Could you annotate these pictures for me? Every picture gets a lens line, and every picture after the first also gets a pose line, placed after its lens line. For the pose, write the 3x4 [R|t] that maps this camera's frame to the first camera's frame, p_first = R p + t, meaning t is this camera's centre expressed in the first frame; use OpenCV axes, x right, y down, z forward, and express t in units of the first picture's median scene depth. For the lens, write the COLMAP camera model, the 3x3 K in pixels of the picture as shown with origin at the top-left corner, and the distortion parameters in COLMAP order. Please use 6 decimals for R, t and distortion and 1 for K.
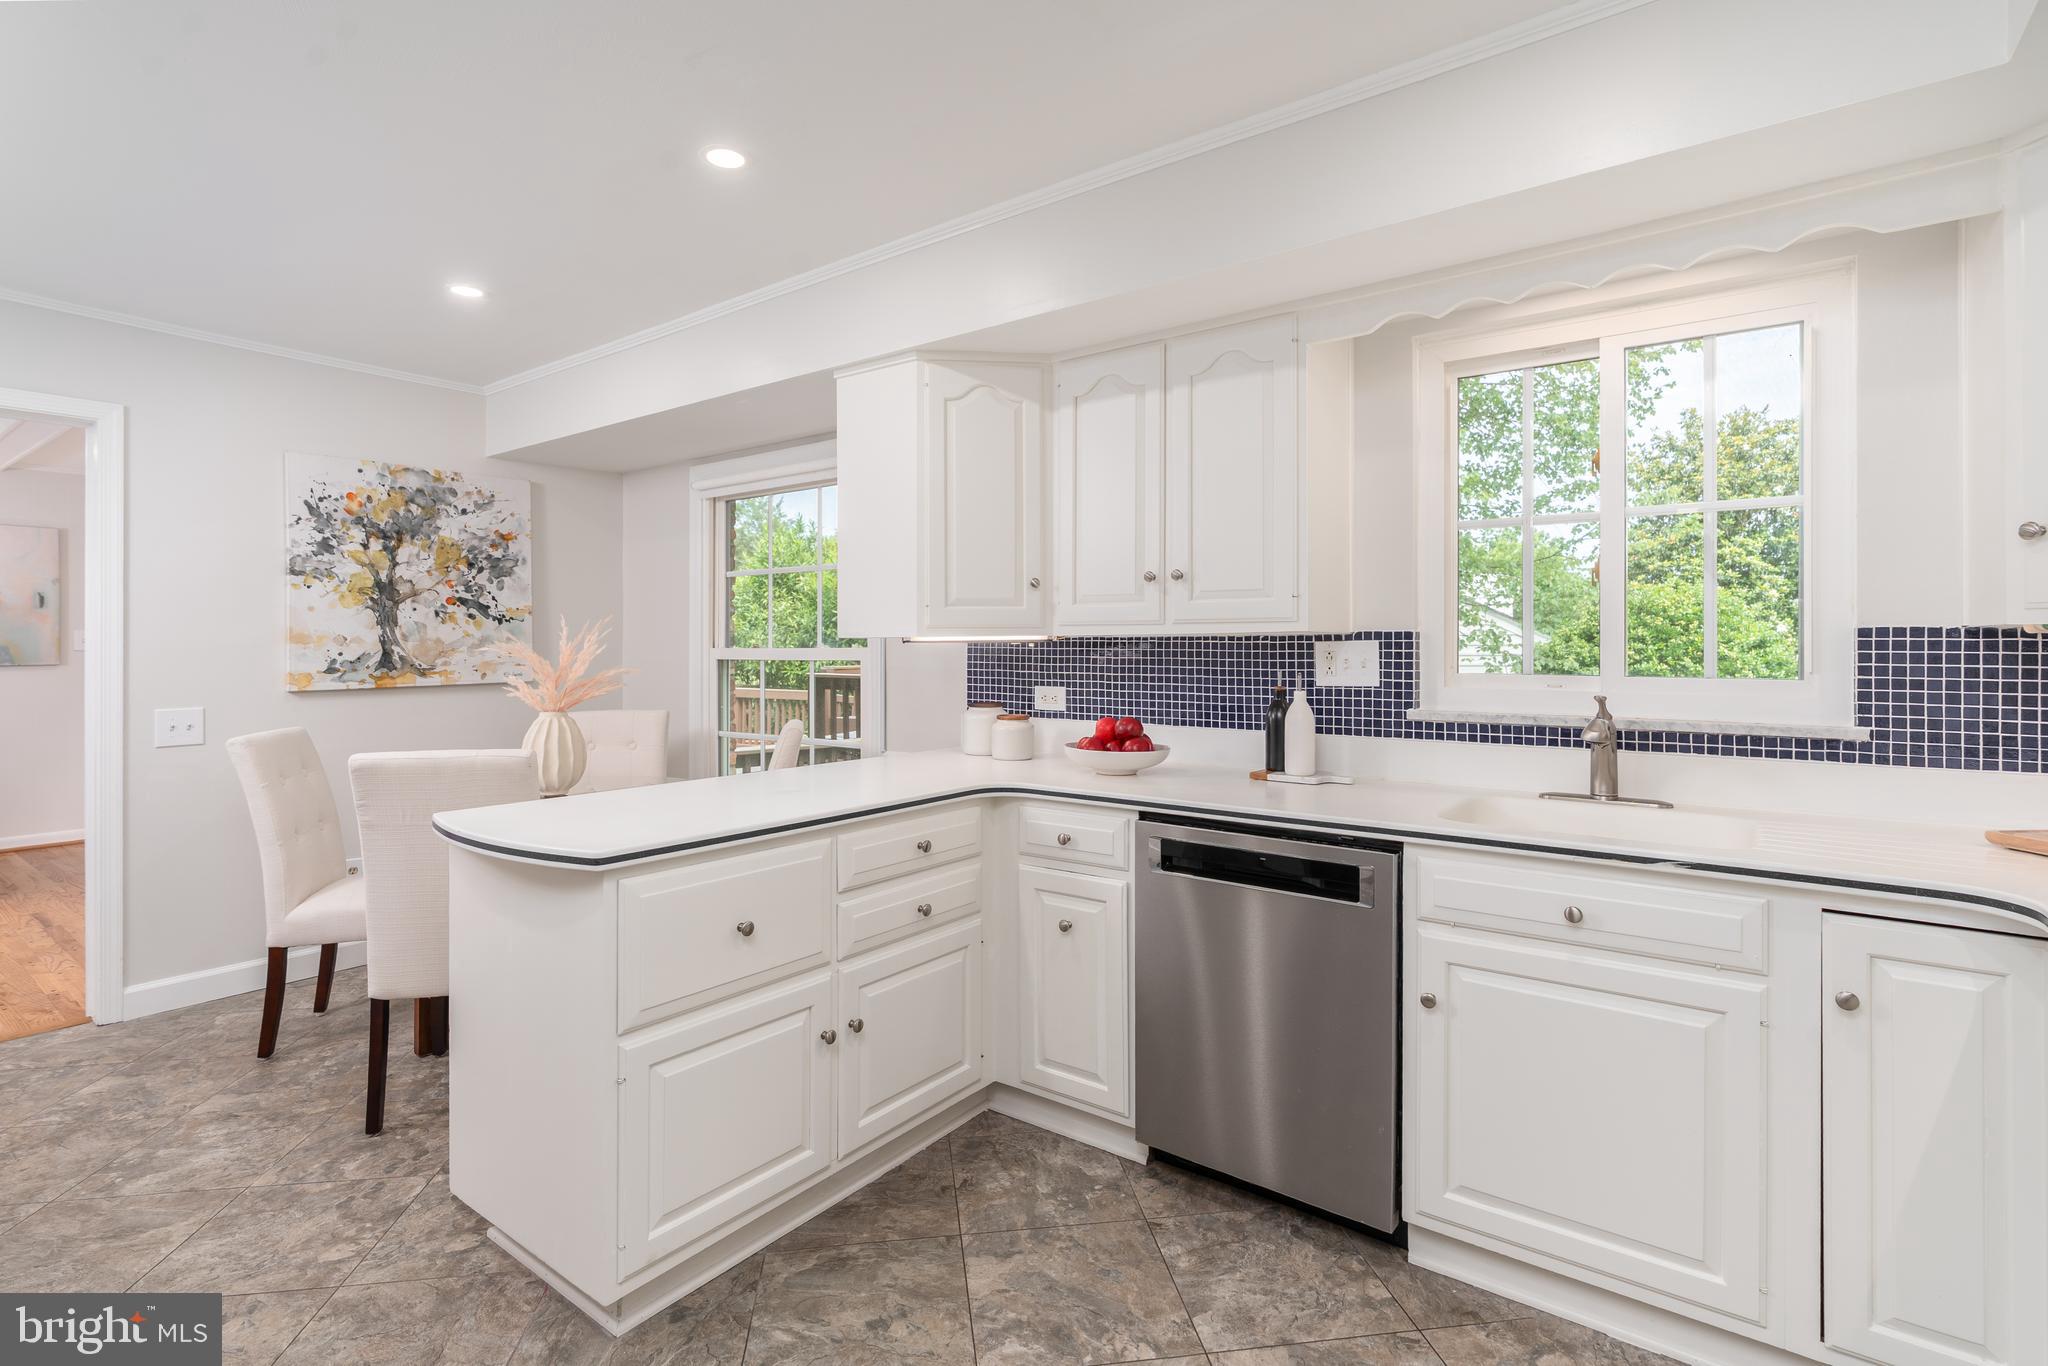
lens RADIAL K [[950.3, 0, 1015.0], [0, 950.3, 644.4], [0, 0, 1]] dist [0.000769, 0.001056]
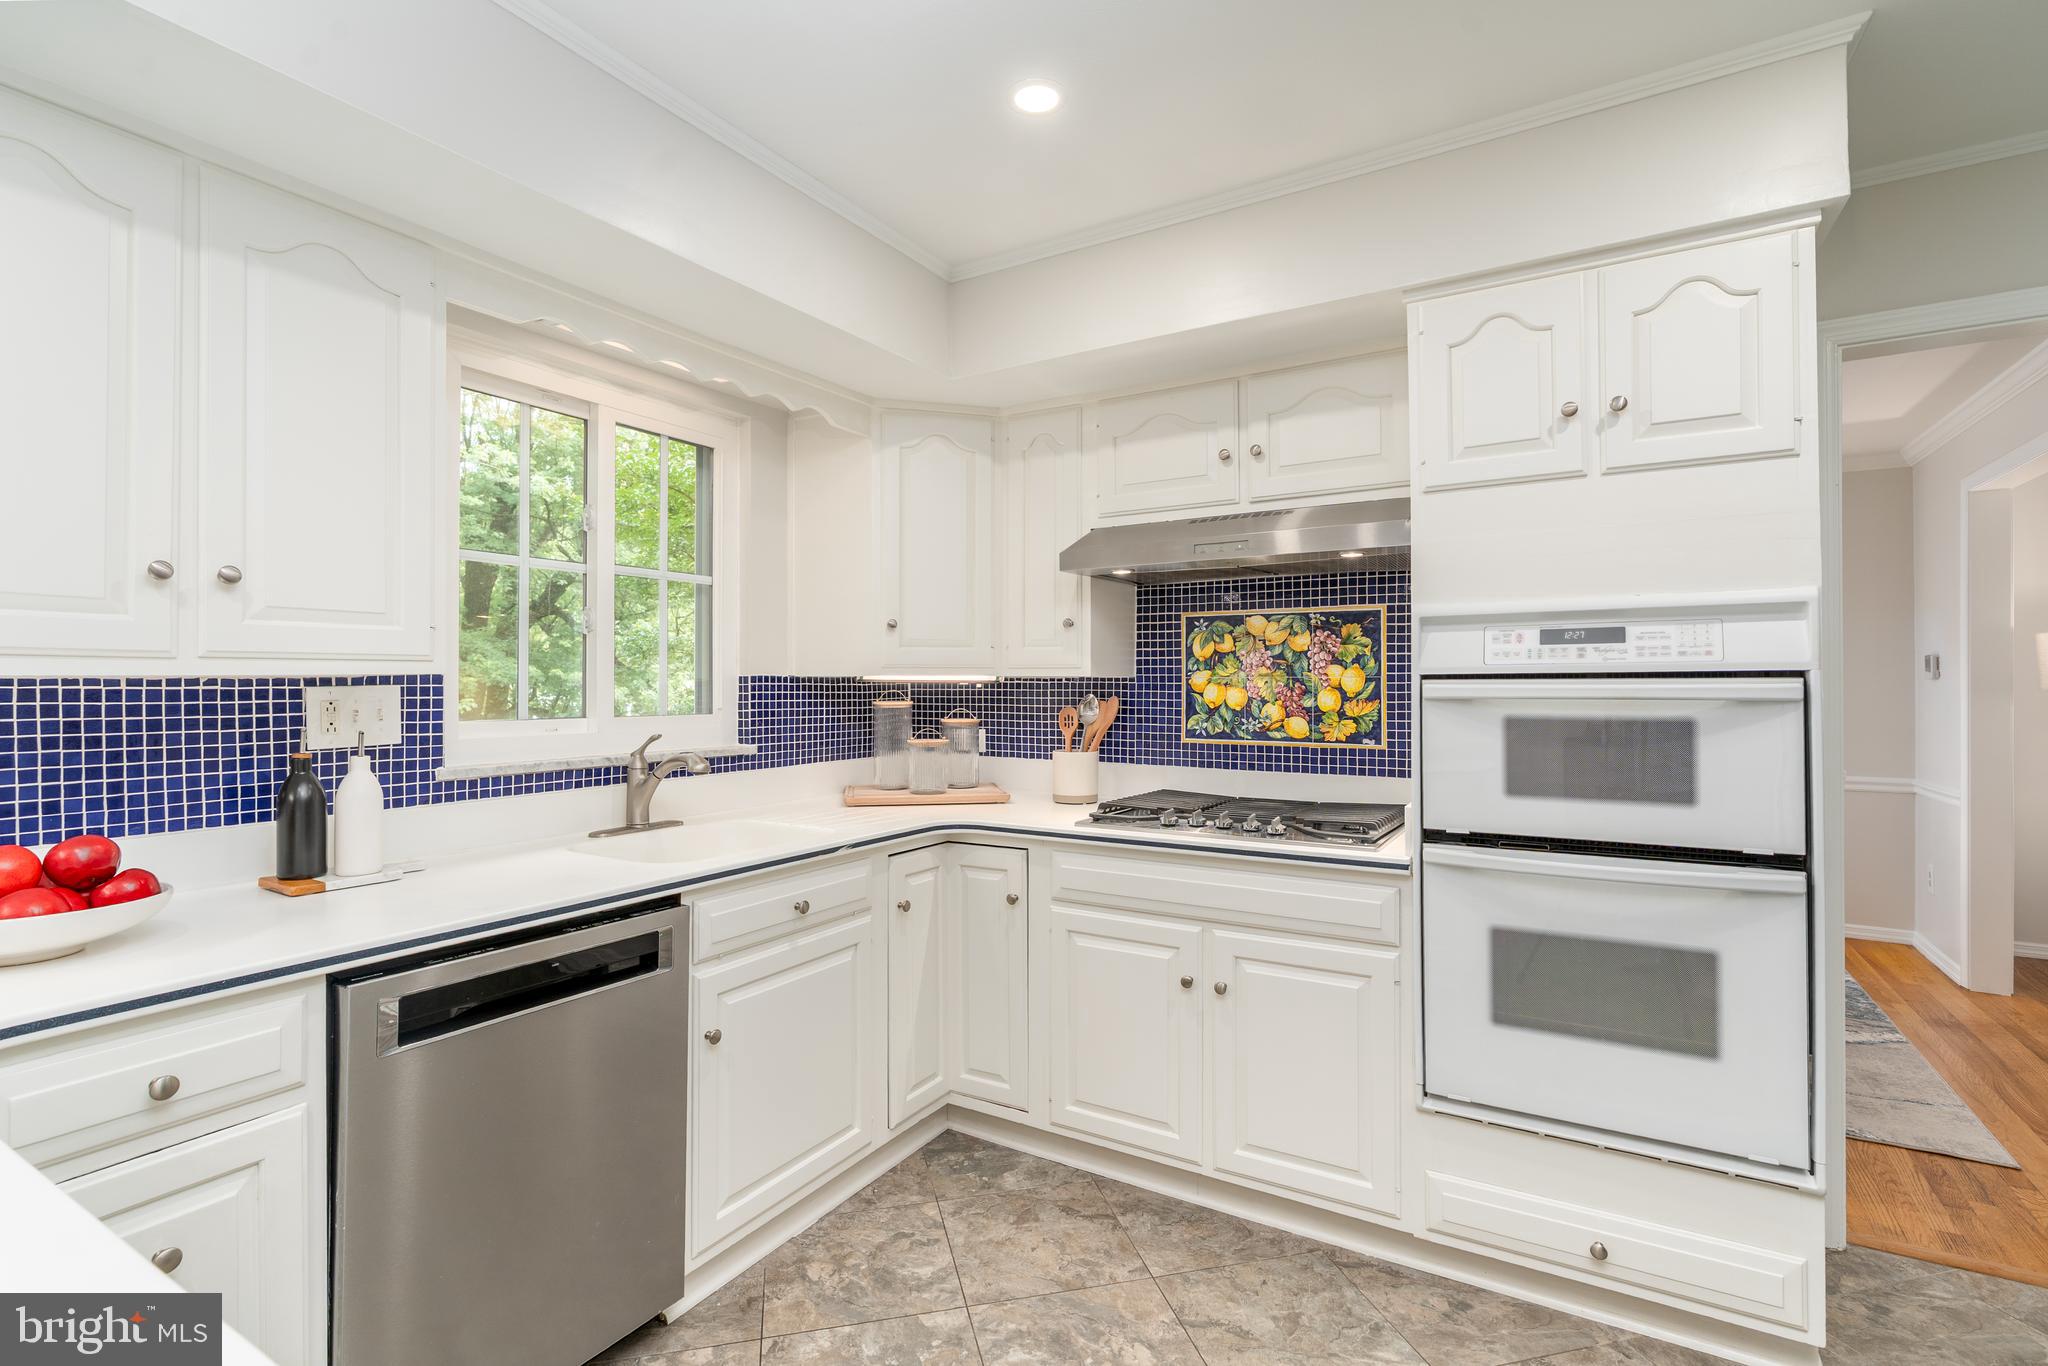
lens RADIAL K [[950.3, 0, 1019.4], [0, 950.3, 678.1], [0, 0, 1]] dist [0.000769, 0.001056]
pose [[-0.099356, 0.009062, 0.995011, -0.464769], [0.008422, 0.999930, -0.008266, 0.000602], [-0.995016, 0.007558, -0.099425, 0.576435]]
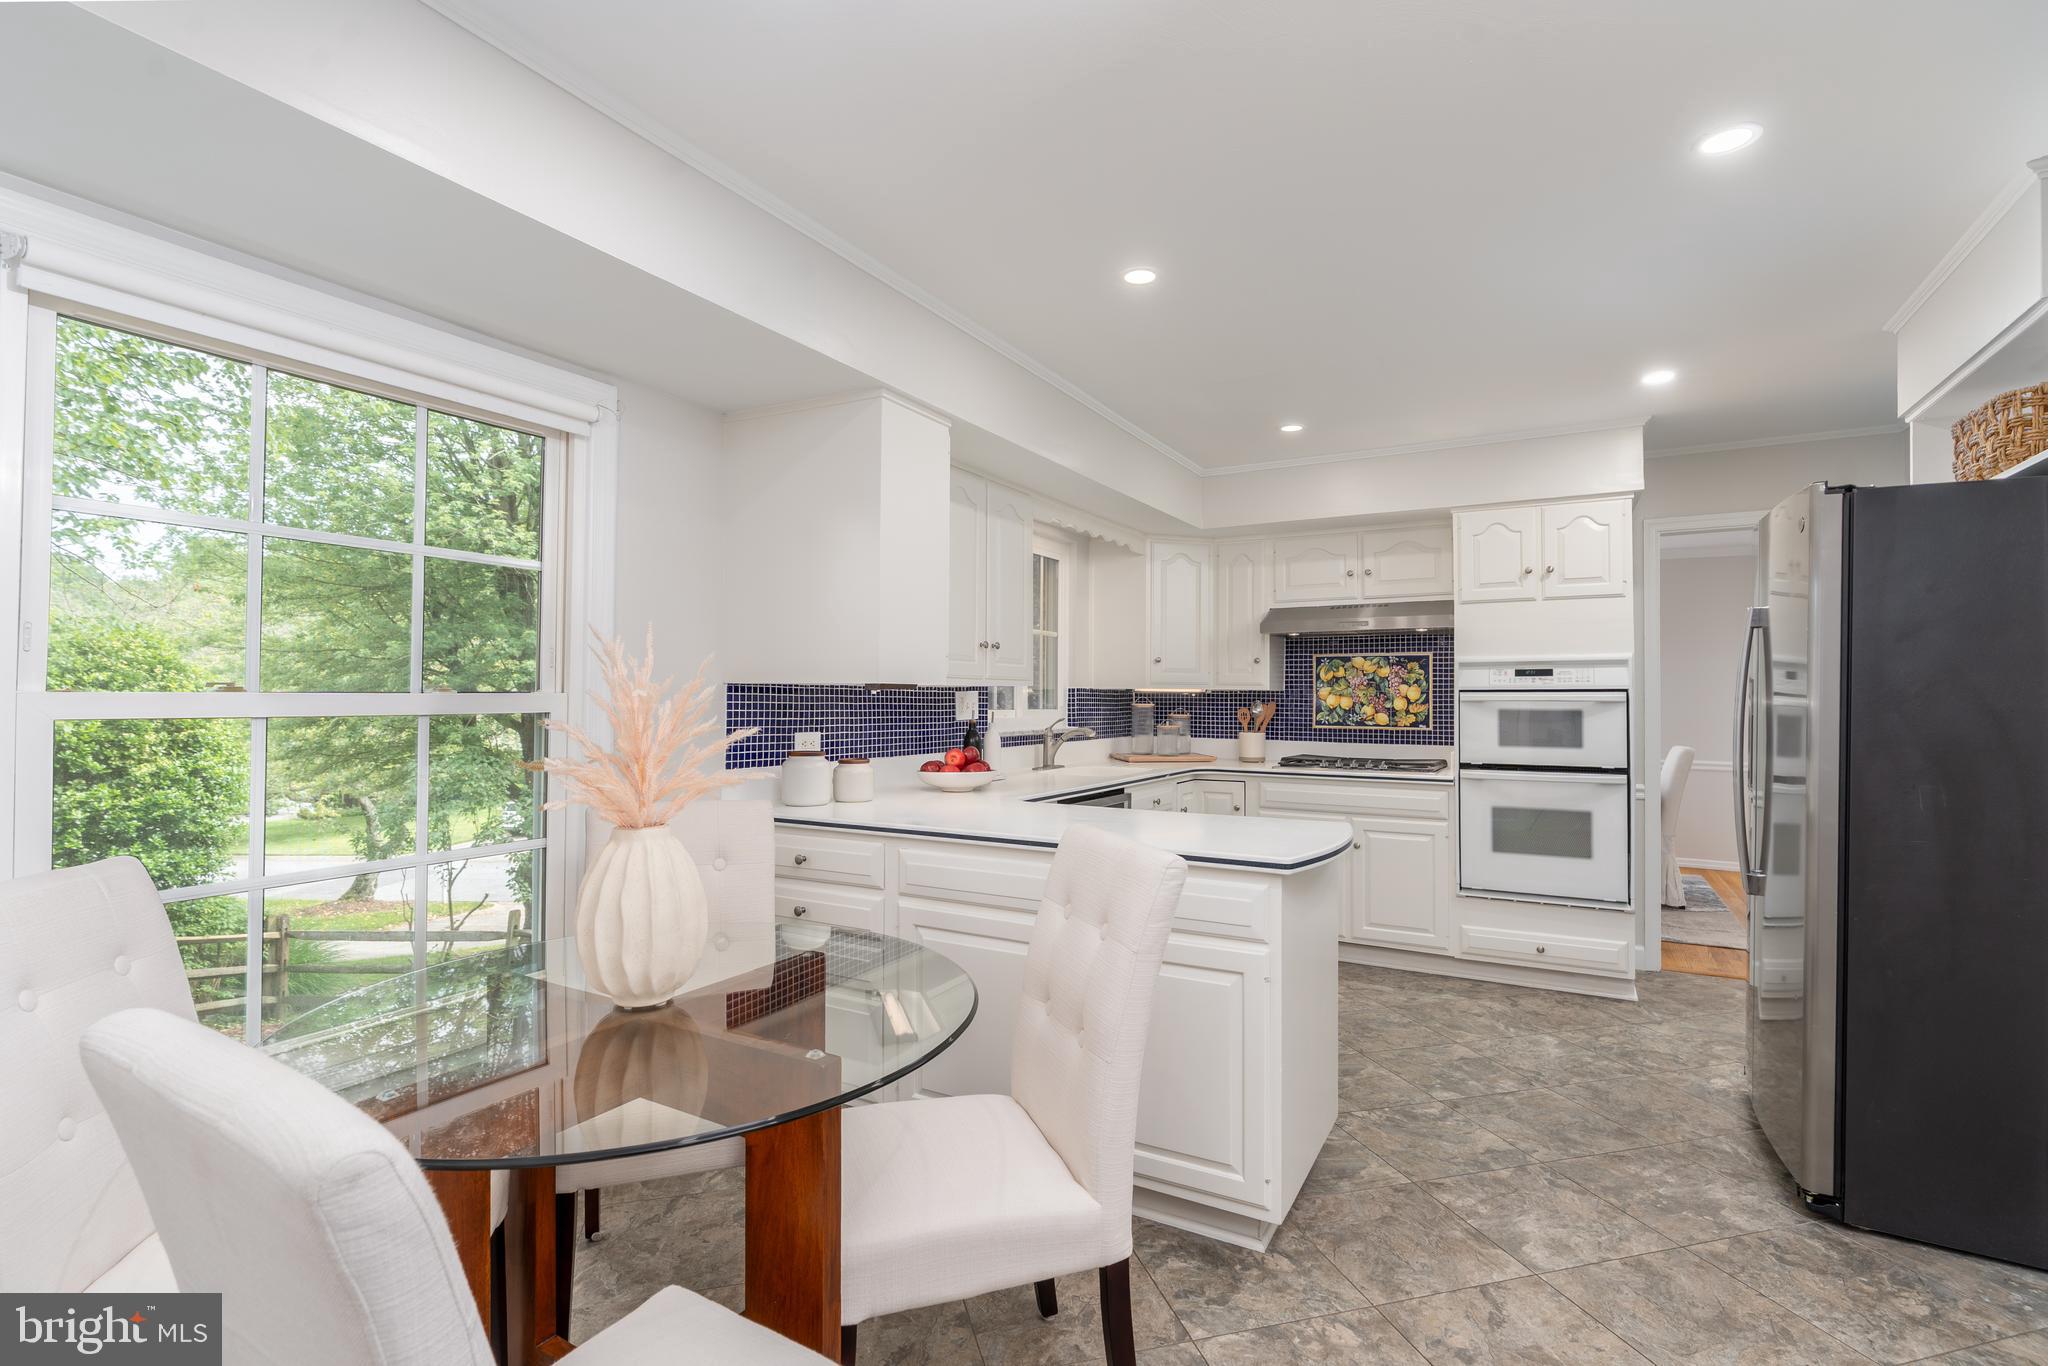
lens RADIAL K [[950.3, 0, 1022.9], [0, 950.3, 683.8], [0, 0, 1]] dist [0.000769, 0.001056]
pose [[-0.124509, 0.019027, 0.992036, -1.294381], [0.001126, 0.999818, -0.019035, 0.015054], [-0.992218, -0.001253, -0.124508, 1.149165]]
